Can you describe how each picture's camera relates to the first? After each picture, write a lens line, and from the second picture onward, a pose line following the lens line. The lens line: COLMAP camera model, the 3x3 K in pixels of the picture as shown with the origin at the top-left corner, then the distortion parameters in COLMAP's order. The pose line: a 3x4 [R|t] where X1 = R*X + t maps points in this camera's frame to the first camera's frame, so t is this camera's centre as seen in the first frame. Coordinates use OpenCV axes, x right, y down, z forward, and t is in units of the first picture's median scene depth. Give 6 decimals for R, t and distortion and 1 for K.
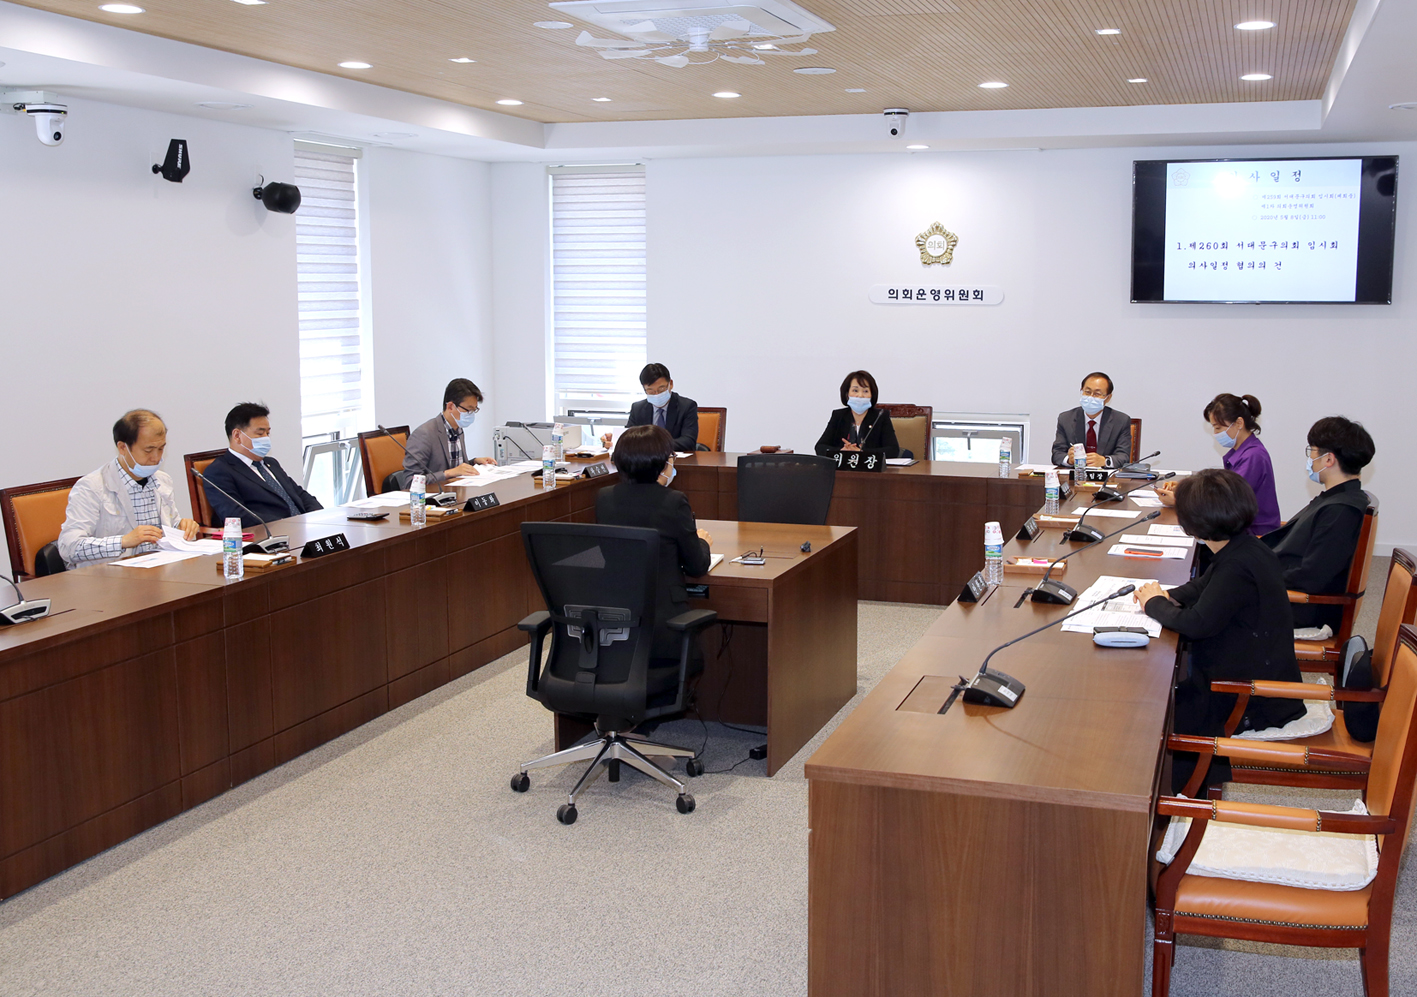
lens RADIAL K [[1622.3, 0, 796.3], [0, 1622.3, 474.6], [0, 0, 1]] dist [-0.051049, 0.018841]
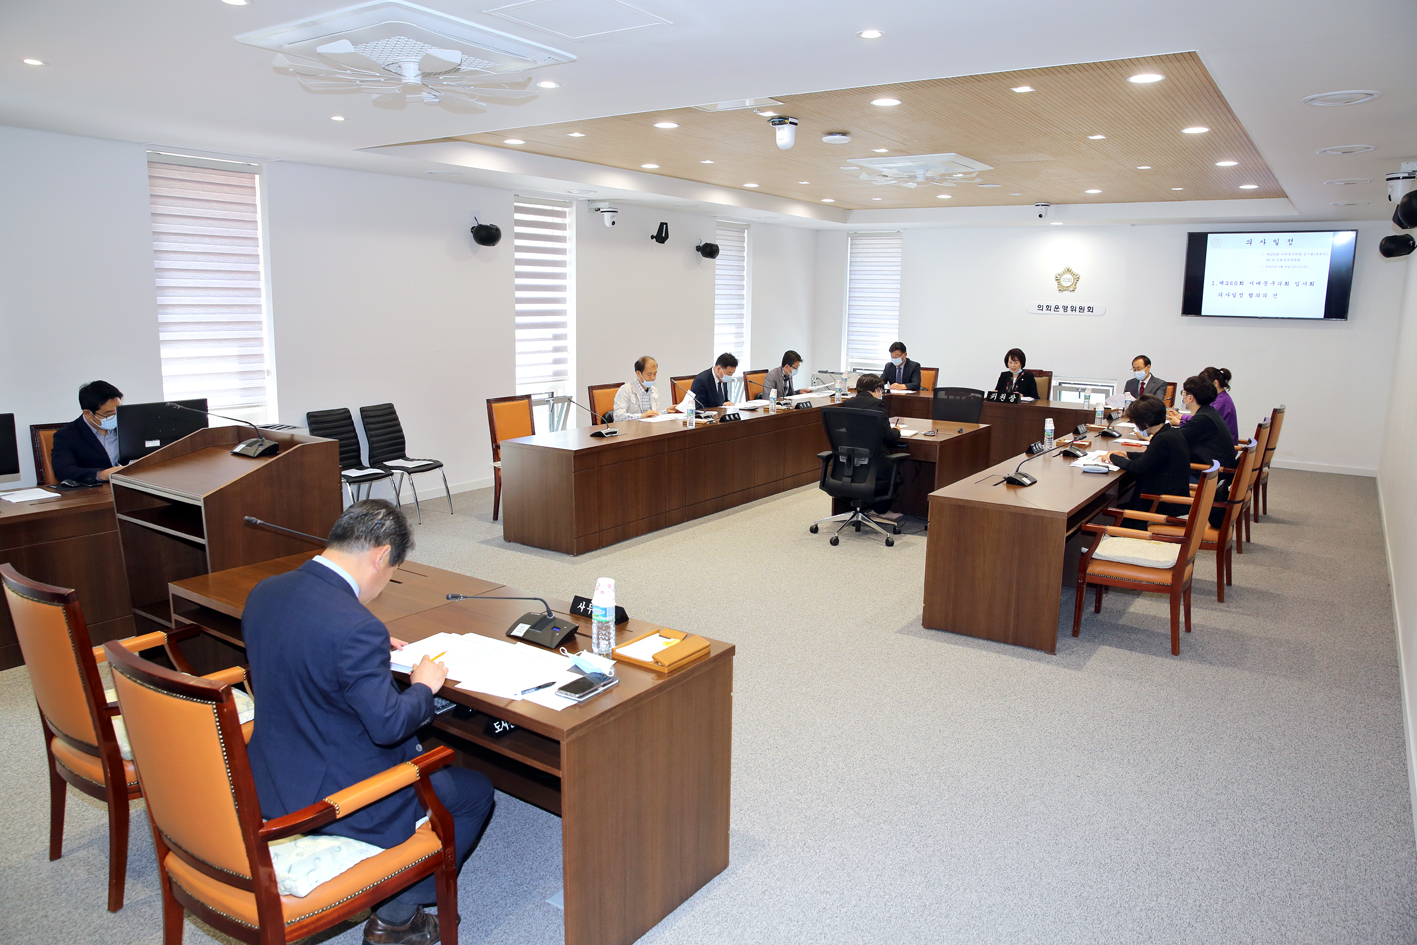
lens RADIAL K [[963.4, 0, 708.5], [0, 963.4, 472.5], [0, 0, 1]] dist [-0.116201, 0.102637]
pose [[0.957059, 0.064113, -0.282715, 0.025827], [-0.046328, 0.996529, 0.069159, 0.016634], [0.286167, -0.053091, 0.956708, -0.130105]]
